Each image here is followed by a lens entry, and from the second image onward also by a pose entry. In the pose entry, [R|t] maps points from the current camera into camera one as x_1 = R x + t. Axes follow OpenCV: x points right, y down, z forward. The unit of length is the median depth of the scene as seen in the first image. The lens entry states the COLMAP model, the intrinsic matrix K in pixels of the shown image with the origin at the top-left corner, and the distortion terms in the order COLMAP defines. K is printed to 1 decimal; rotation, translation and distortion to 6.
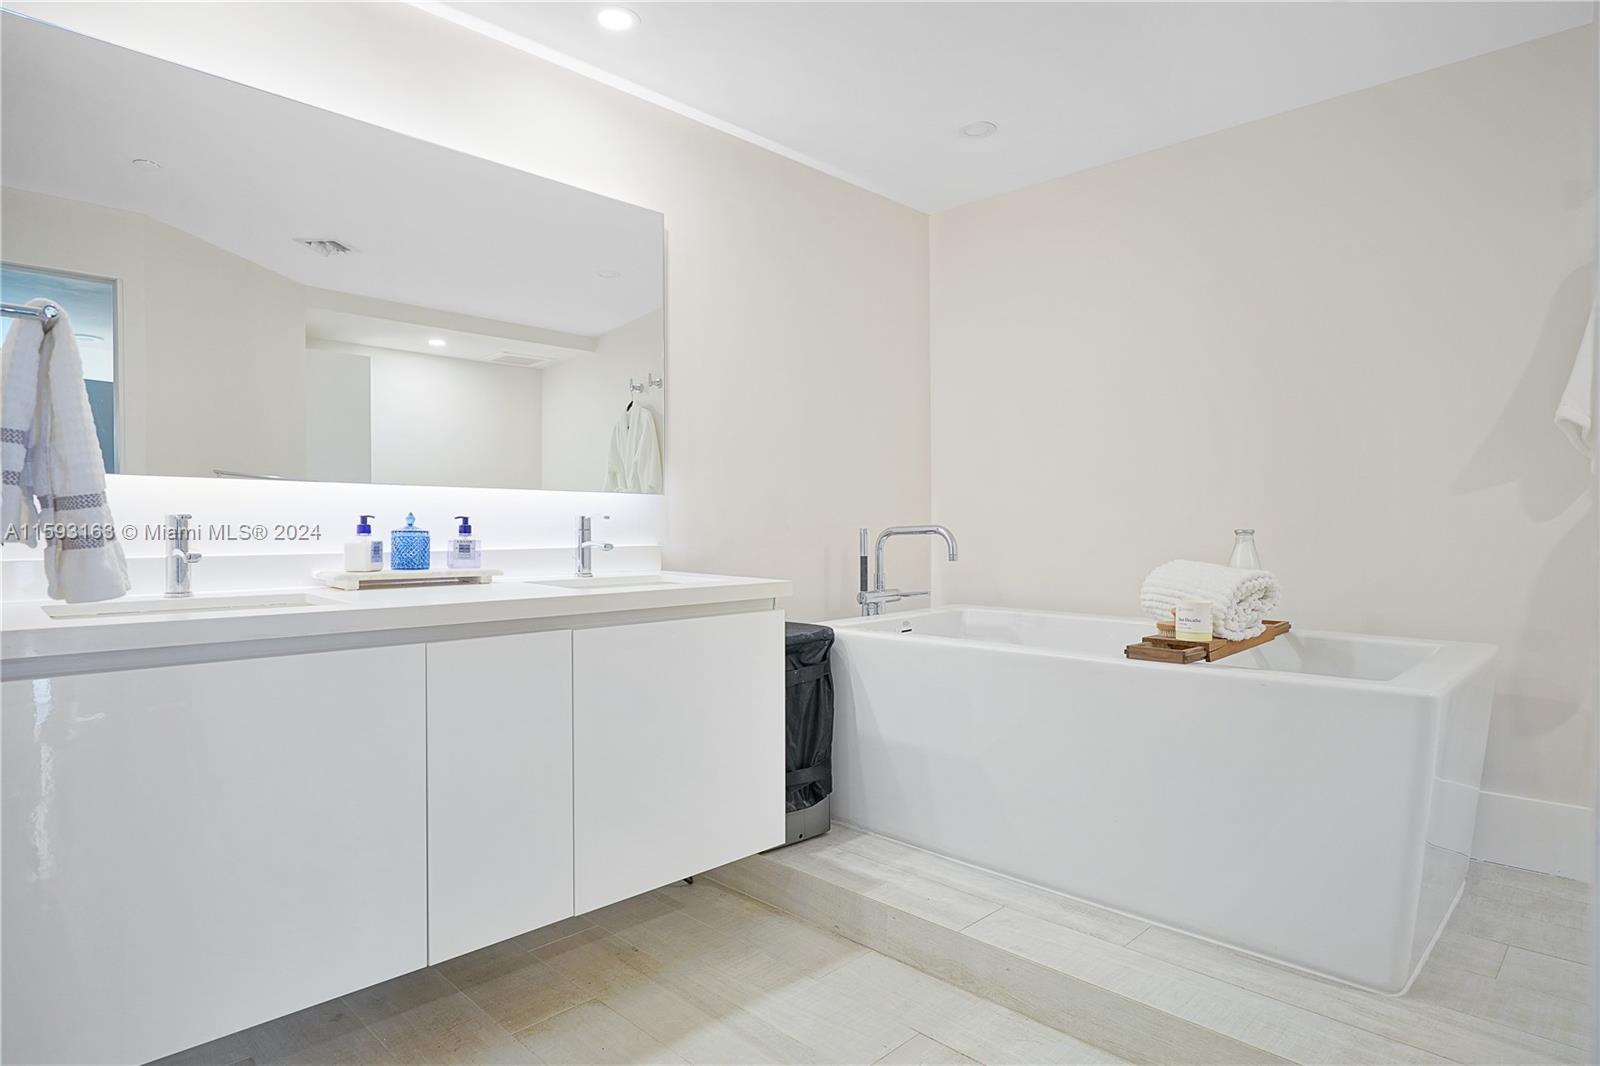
lens RADIAL K [[900.6, 0, 800.0], [0, 900.6, 533.0], [0, 0, 1]] dist [0.004058, 0.001828]
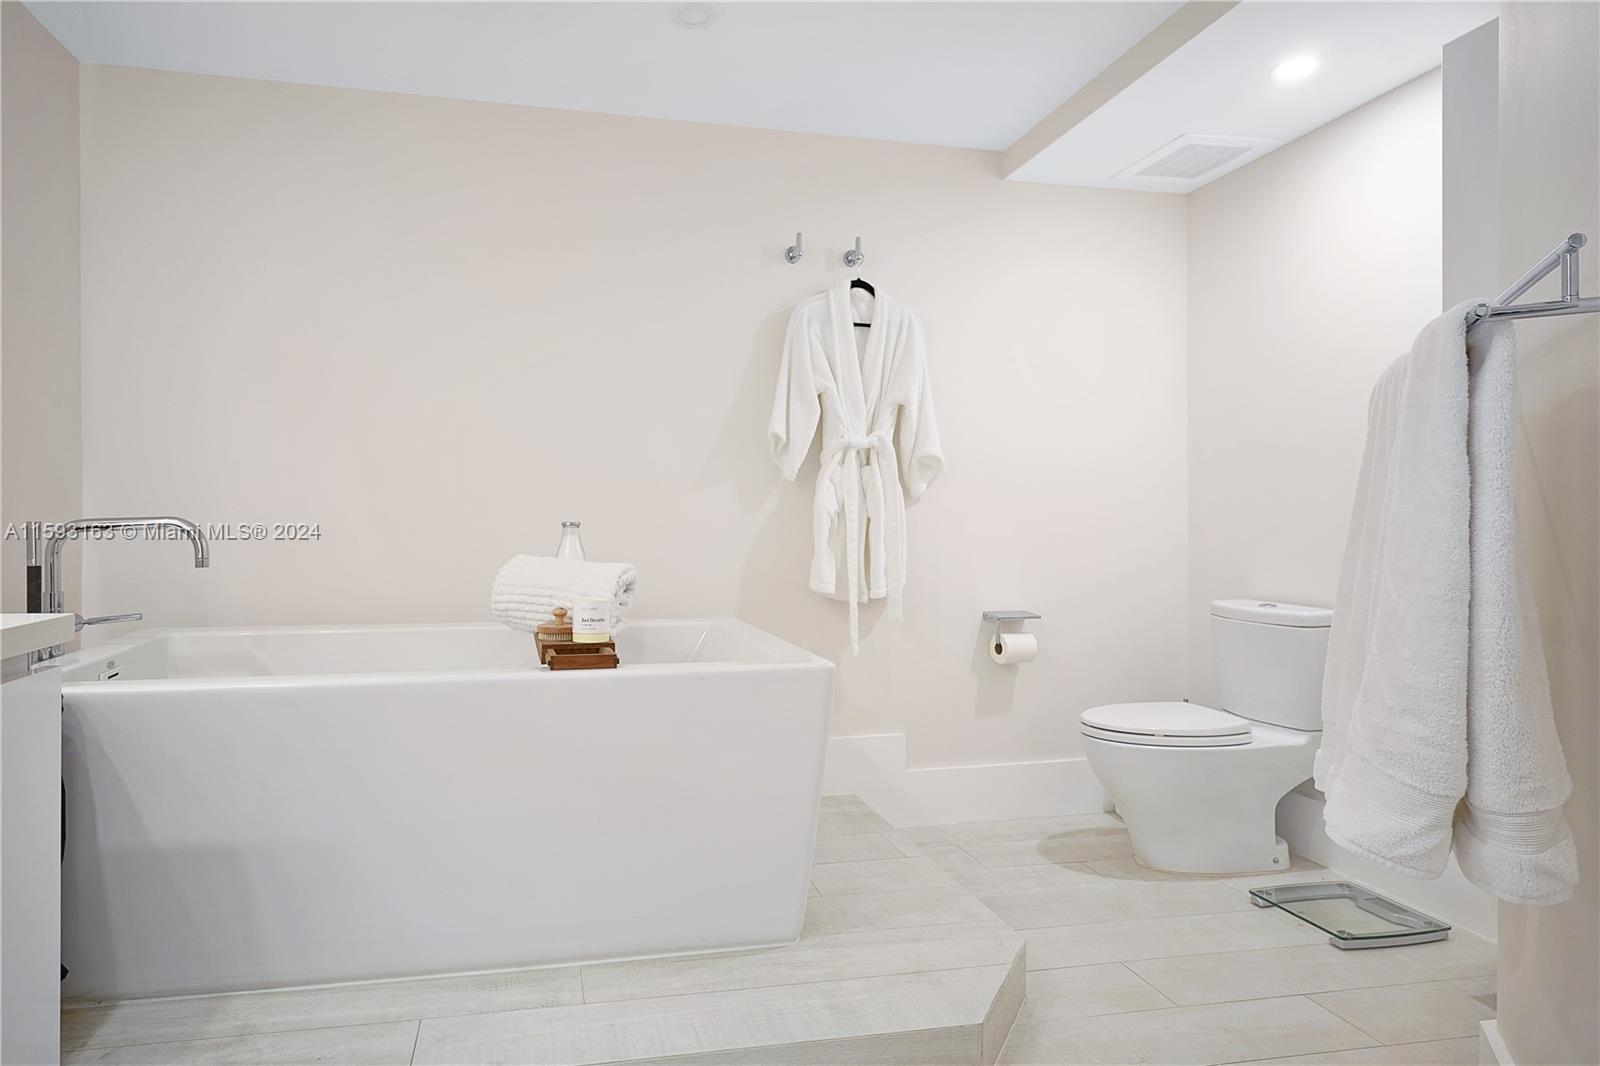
lens RADIAL K [[923.3, 0, 800.0], [0, 923.3, 533.0], [0, 0, 1]] dist [-0.000777, -0.000340]
pose [[0.569487, -0.012070, 0.821912, -0.189952], [0.006194, 0.999927, 0.010393, -0.000462], [-0.821977, -0.000828, 0.569520, 0.253001]]
